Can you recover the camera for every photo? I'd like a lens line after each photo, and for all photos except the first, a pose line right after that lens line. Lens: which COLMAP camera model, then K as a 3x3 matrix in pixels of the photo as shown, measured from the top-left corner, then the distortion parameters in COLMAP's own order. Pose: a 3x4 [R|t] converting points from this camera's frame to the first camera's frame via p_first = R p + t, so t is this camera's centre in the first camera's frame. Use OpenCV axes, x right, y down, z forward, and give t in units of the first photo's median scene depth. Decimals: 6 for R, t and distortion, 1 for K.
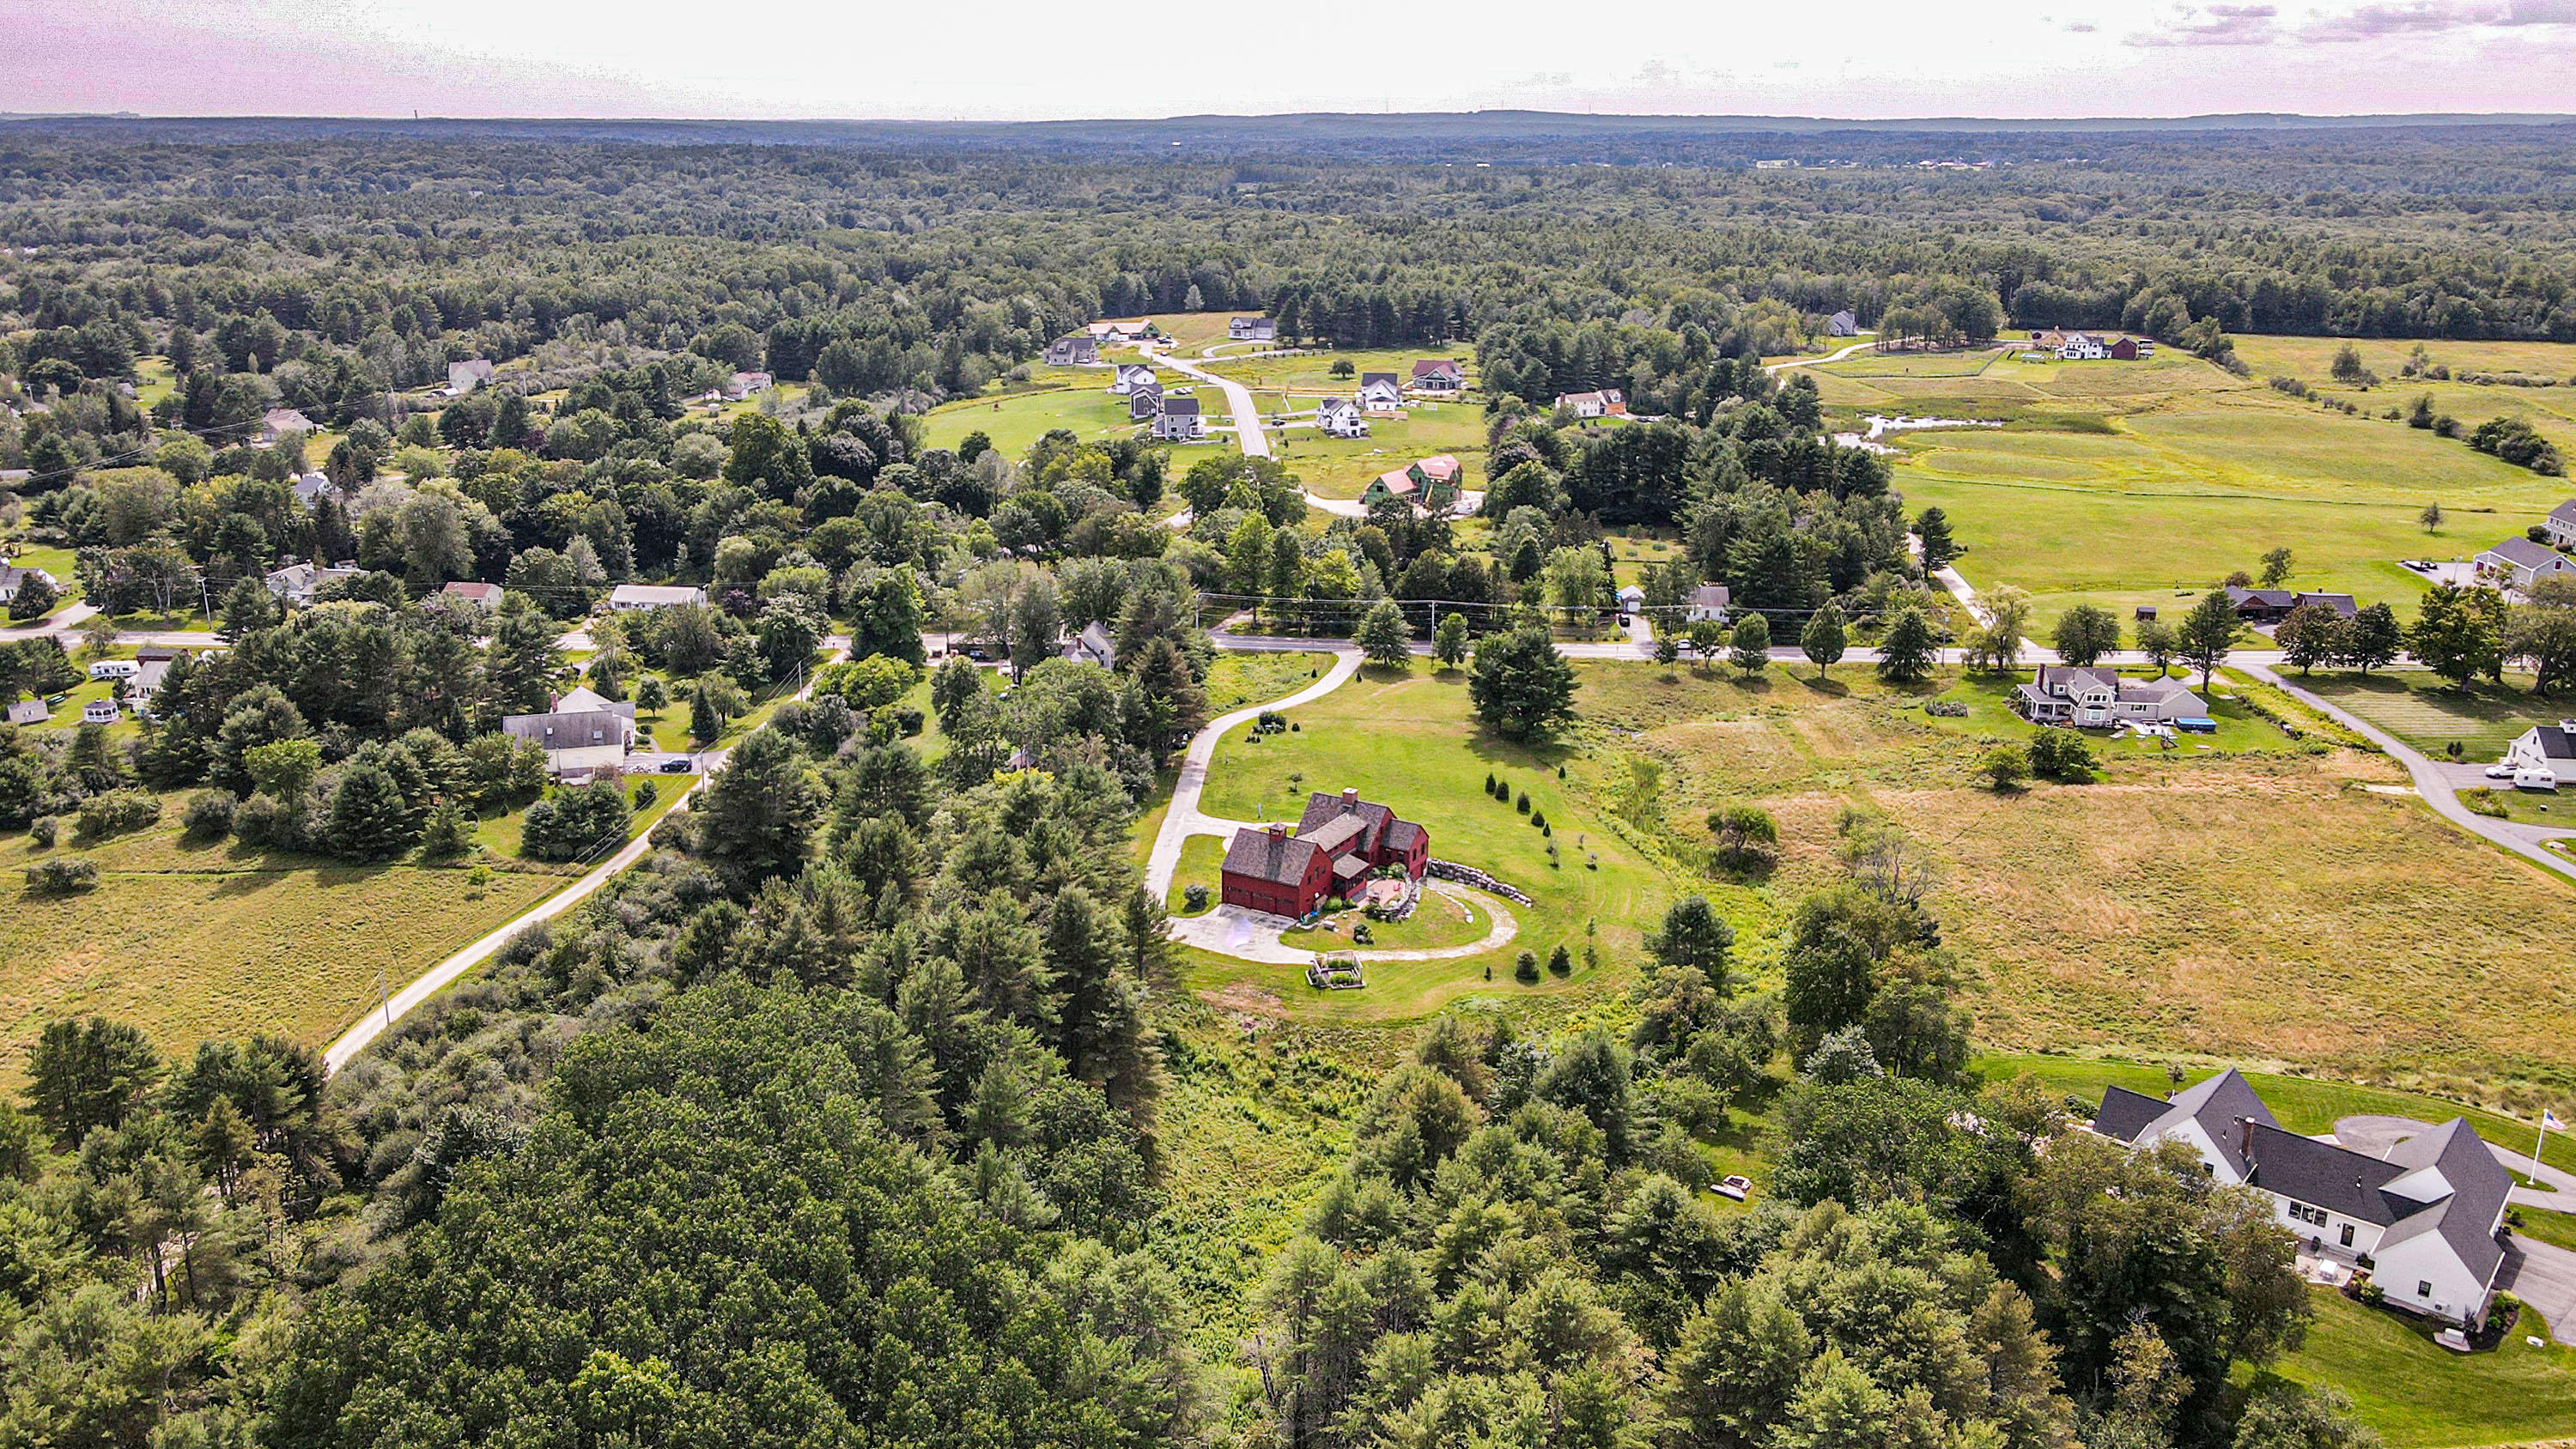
lens RADIAL K [[1909.8, 0, 1287.1], [0, 1909.8, 723.5], [0, 0, 1]] dist [0.010895, 0.018958]
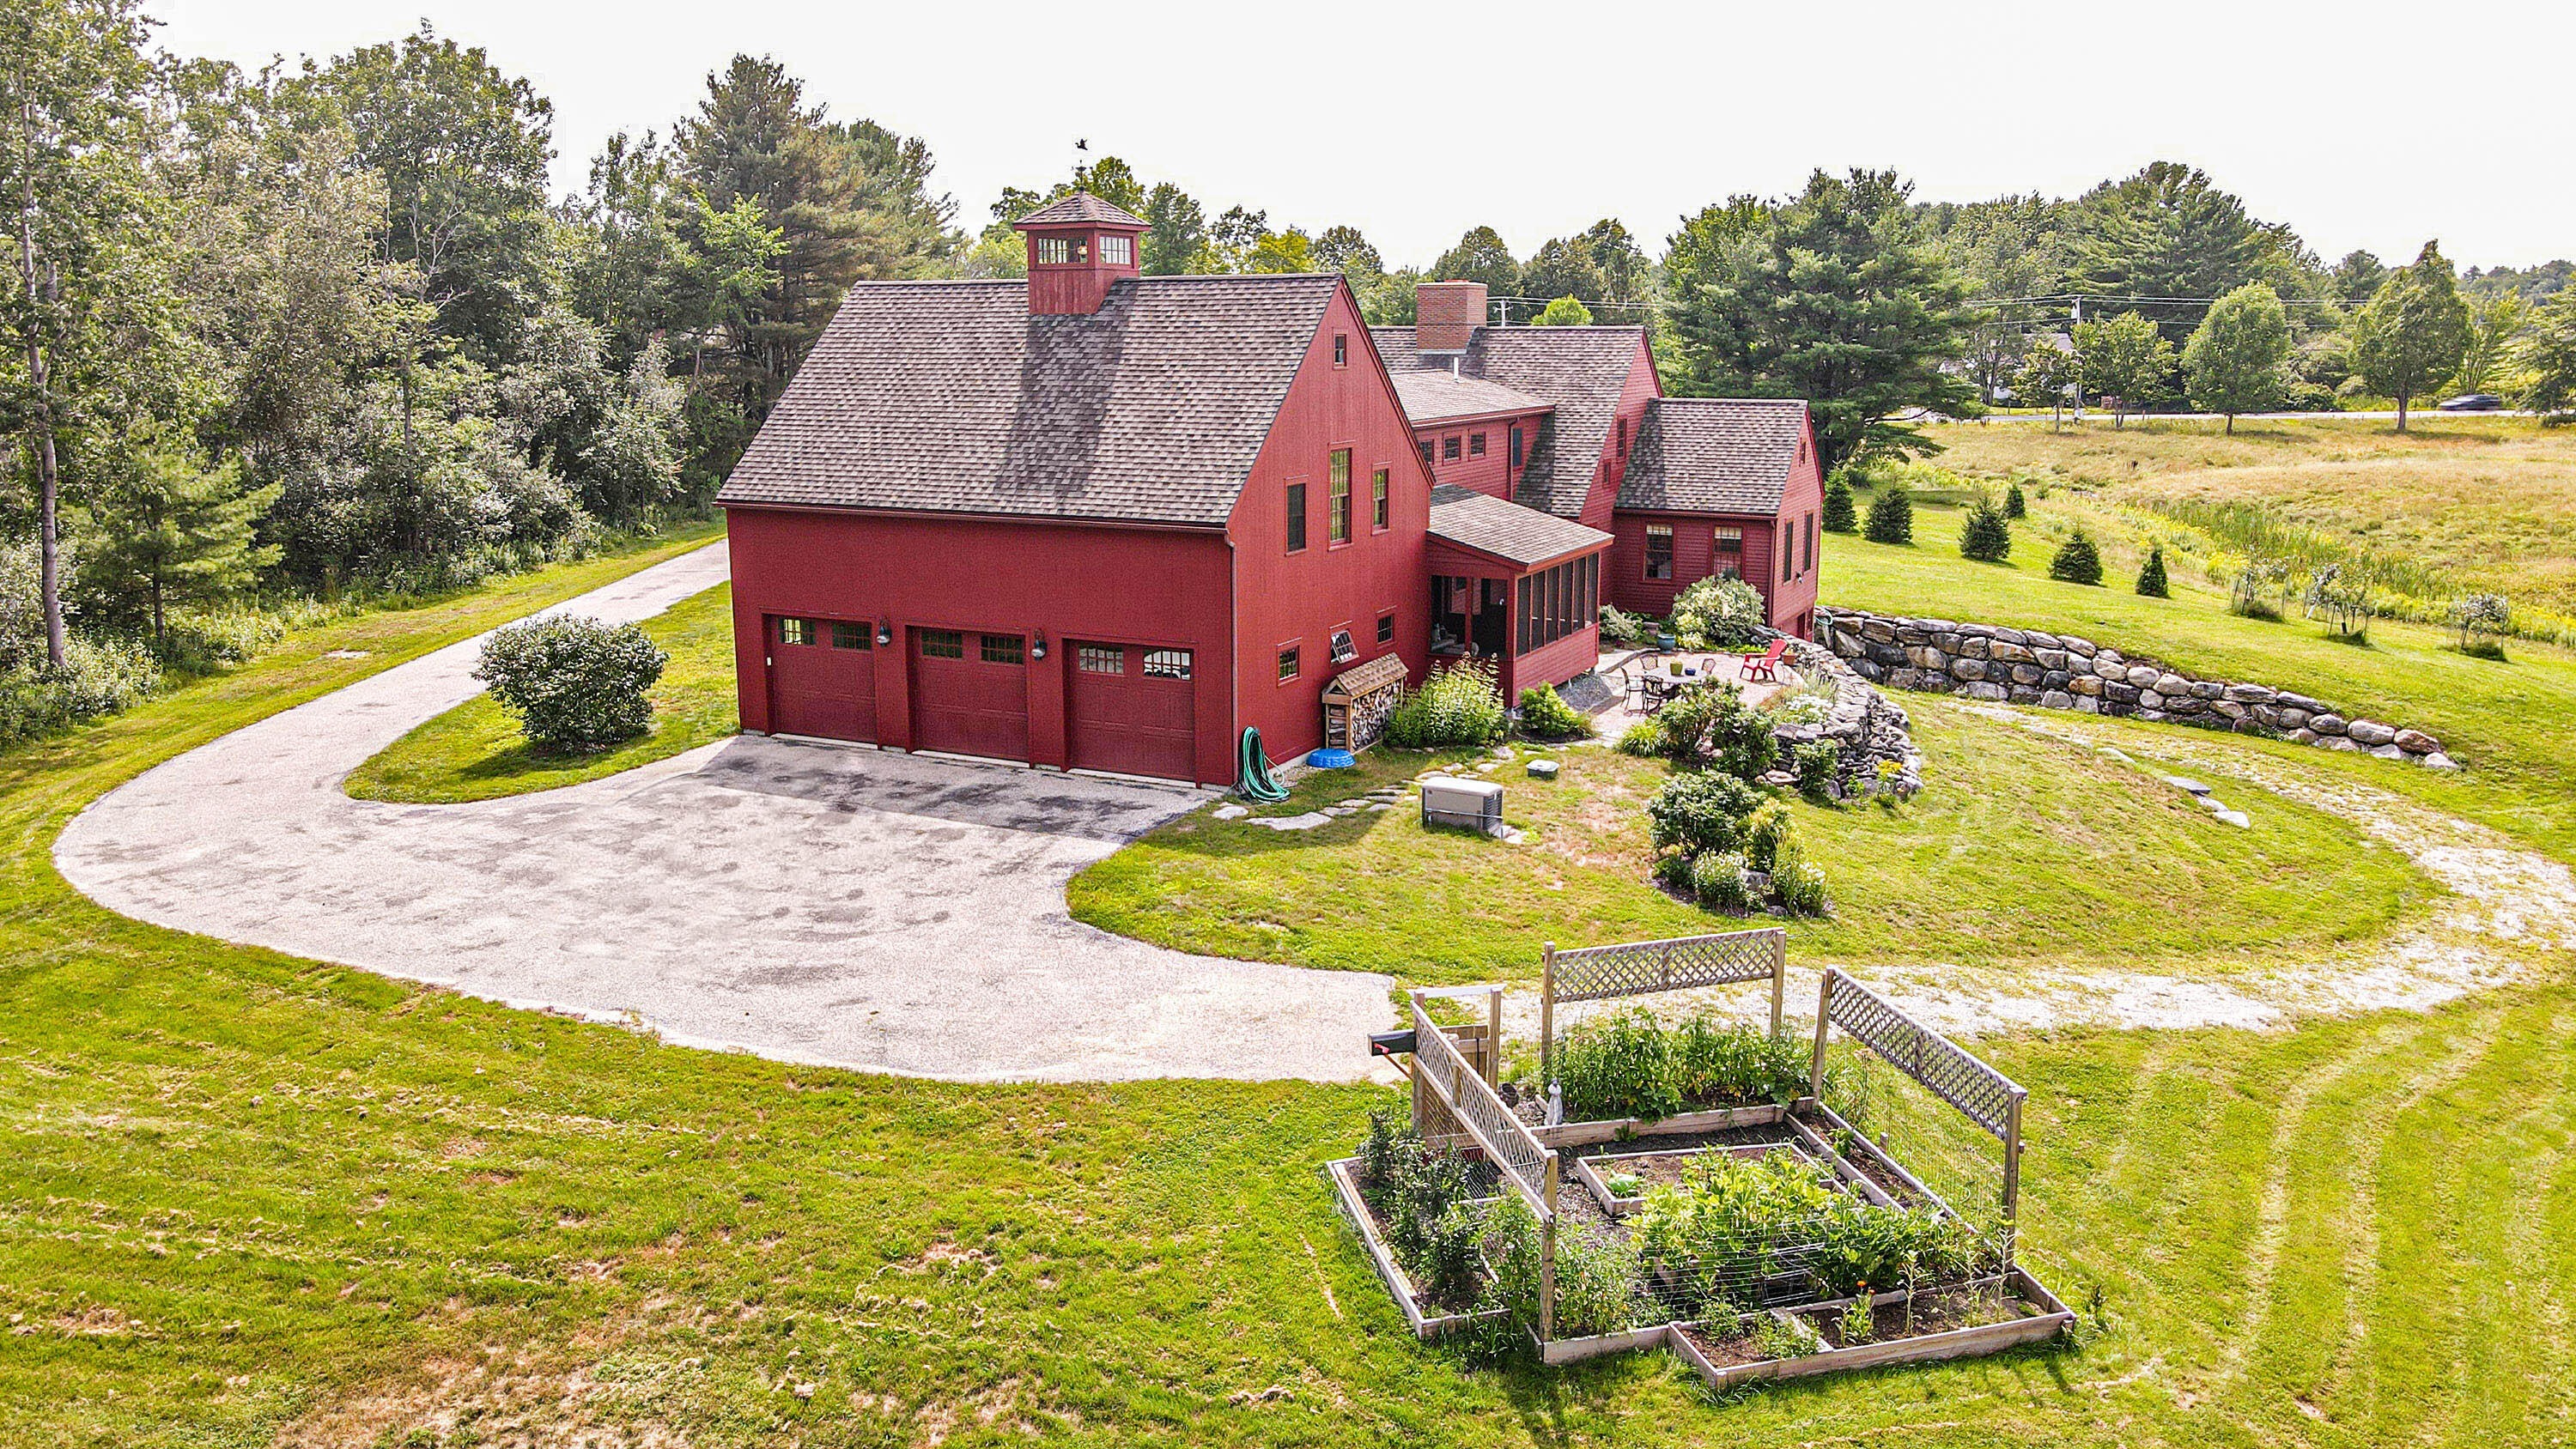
lens RADIAL K [[1909.8, 0, 1298.2], [0, 1909.8, 720.3], [0, 0, 1]] dist [0.010895, 0.018958]
pose [[0.997830, -0.018179, 0.063282, 0.002212], [0.023550, 0.996085, -0.085201, 0.109995], [-0.061486, 0.086507, 0.994352, 0.857659]]
